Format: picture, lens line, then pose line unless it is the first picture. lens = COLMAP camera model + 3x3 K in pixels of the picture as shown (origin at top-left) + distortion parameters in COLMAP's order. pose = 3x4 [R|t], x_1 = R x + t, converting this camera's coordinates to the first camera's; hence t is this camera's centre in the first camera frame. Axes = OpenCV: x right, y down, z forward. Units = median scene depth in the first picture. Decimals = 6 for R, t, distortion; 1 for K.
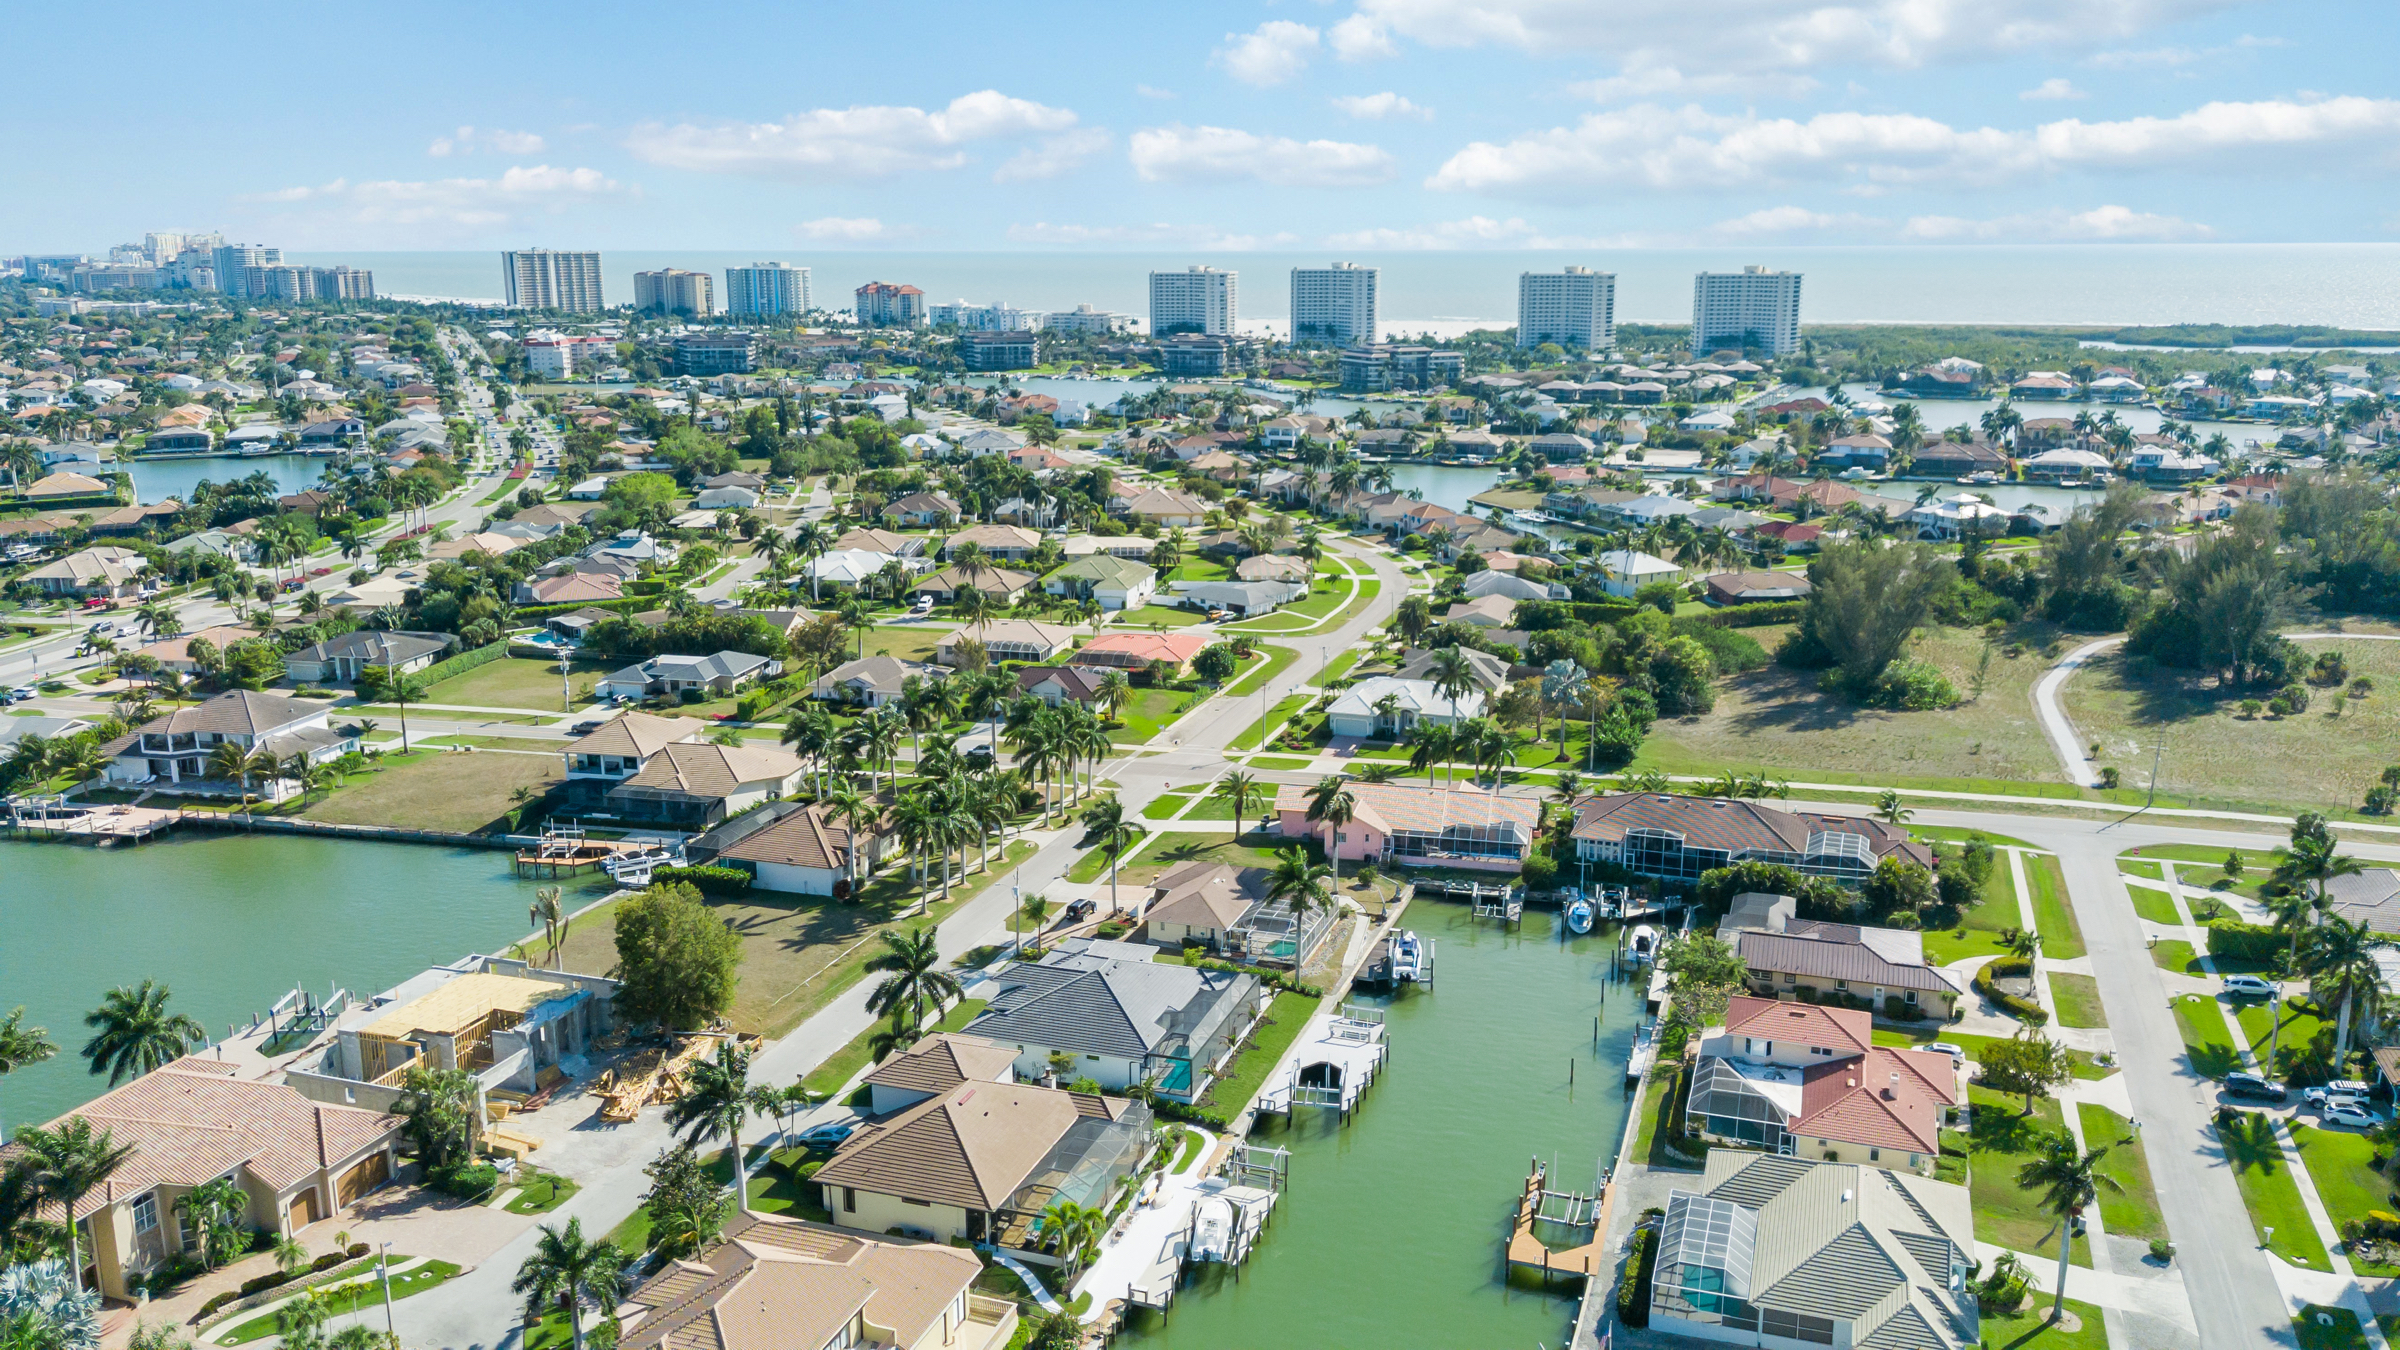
lens RADIAL K [[1851.9, 0, 1200.0], [0, 1851.9, 675.0], [0, 0, 1]] dist [0.106434, -0.176718]
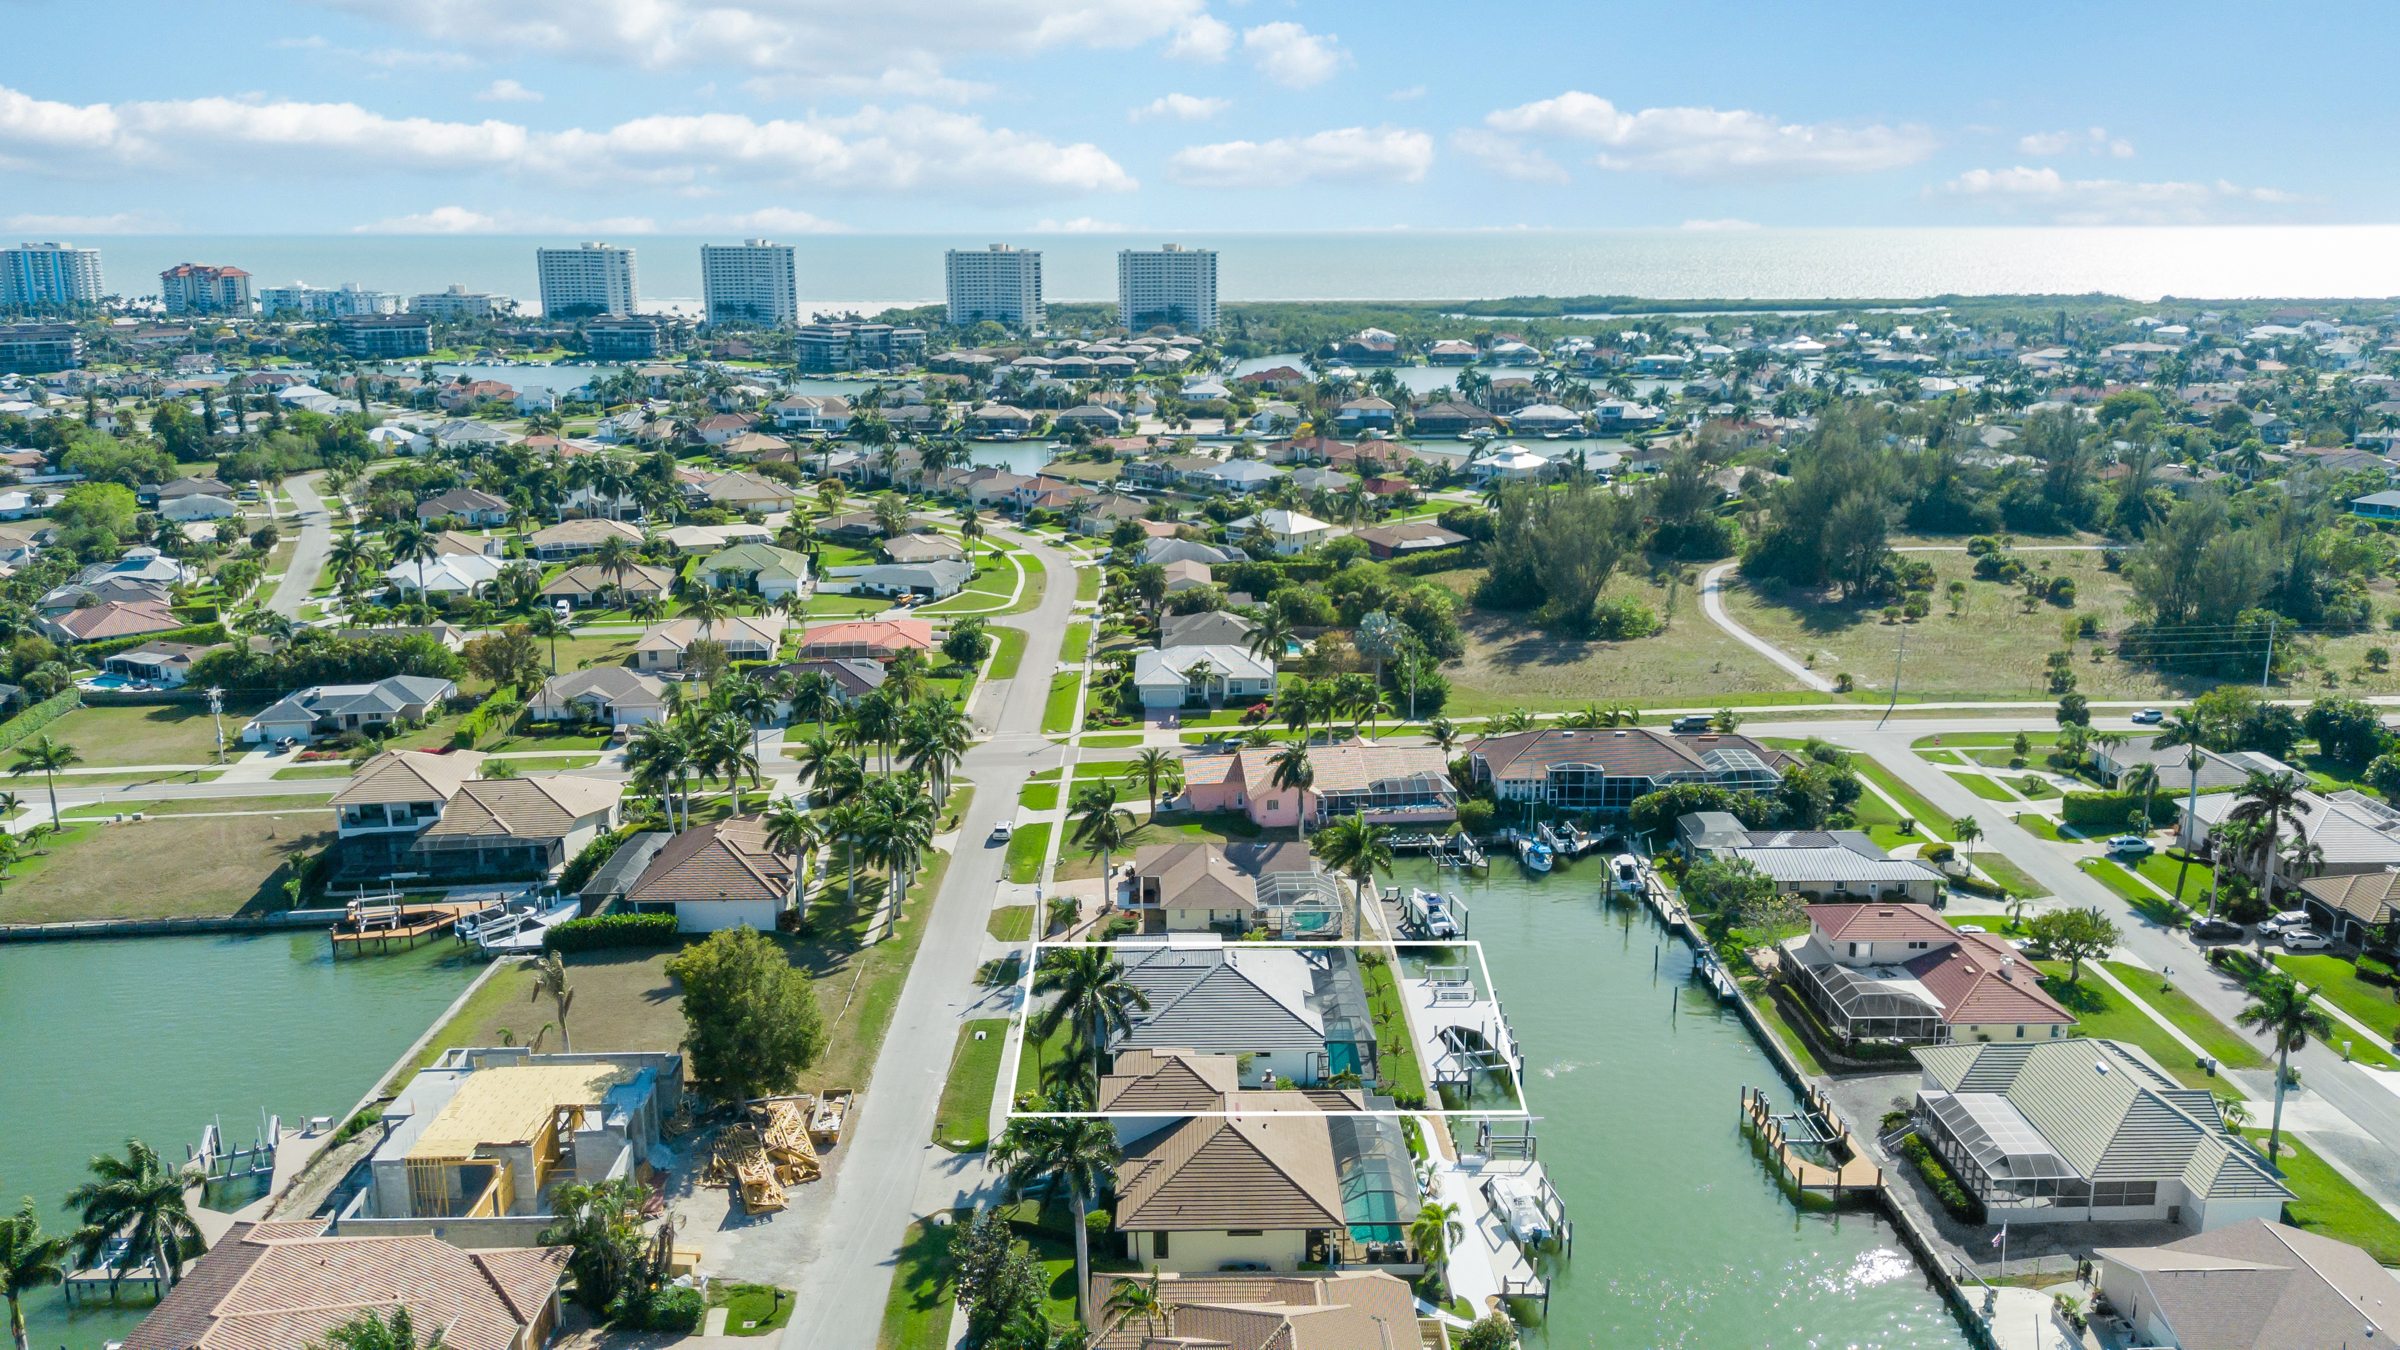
lens RADIAL K [[1851.9, 0, 1200.0], [0, 1851.9, 675.0], [0, 0, 1]] dist [0.106434, -0.176718]
pose [[0.939622, -0.081546, 0.332357, -0.181595], [0.078777, 0.996653, 0.021823, -0.002861], [-0.333024, 0.005677, 0.942901, 0.063906]]
